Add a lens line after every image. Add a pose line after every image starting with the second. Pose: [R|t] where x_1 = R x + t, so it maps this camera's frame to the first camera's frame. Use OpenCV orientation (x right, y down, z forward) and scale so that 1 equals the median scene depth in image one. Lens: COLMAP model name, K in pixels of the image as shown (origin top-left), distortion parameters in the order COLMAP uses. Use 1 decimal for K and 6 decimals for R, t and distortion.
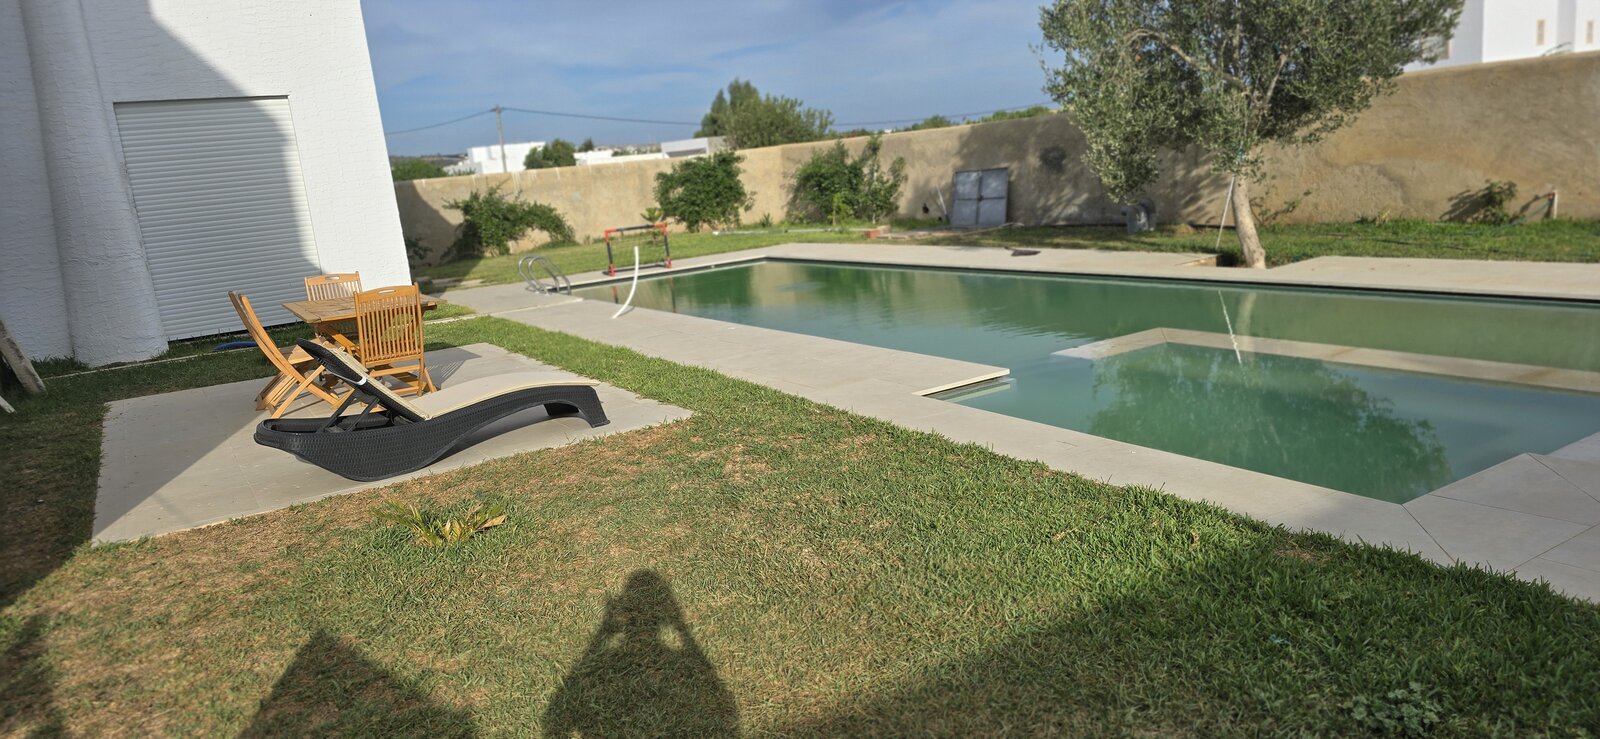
lens RADIAL K [[1080.0, 0, 802.1], [0, 1080.0, 372.9], [0, 0, 1]] dist [0.012825, -0.012518]
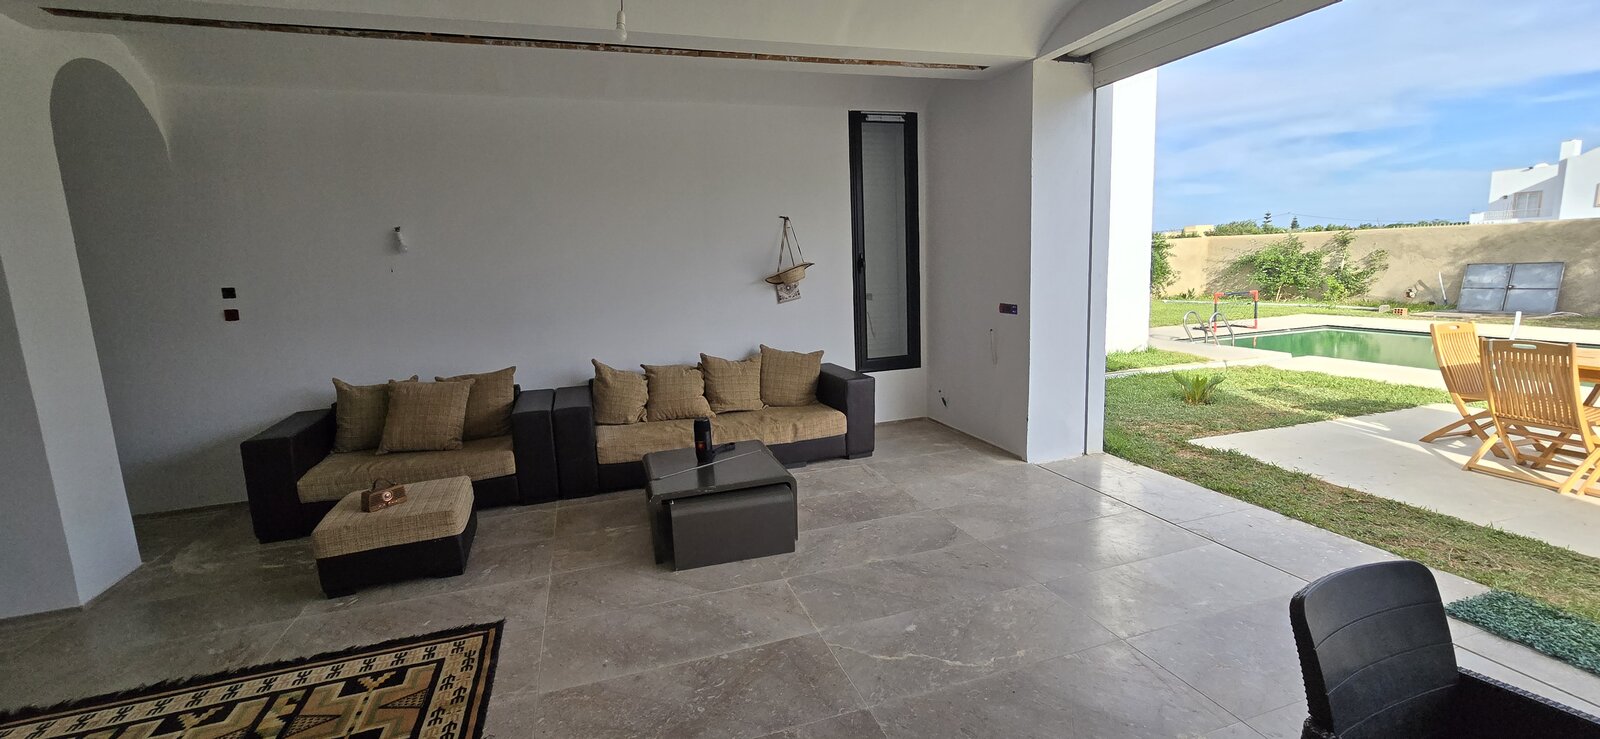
lens RADIAL K [[653.0, 0, 804.3], [0, 653.0, 364.8], [0, 0, 1]] dist [-0.004219, 0.000181]
pose [[0.974083, 0.087542, -0.208563, -0.382254], [-0.092860, 0.995553, -0.015827, 0.000901], [0.206250, 0.034784, 0.977881, 0.159201]]
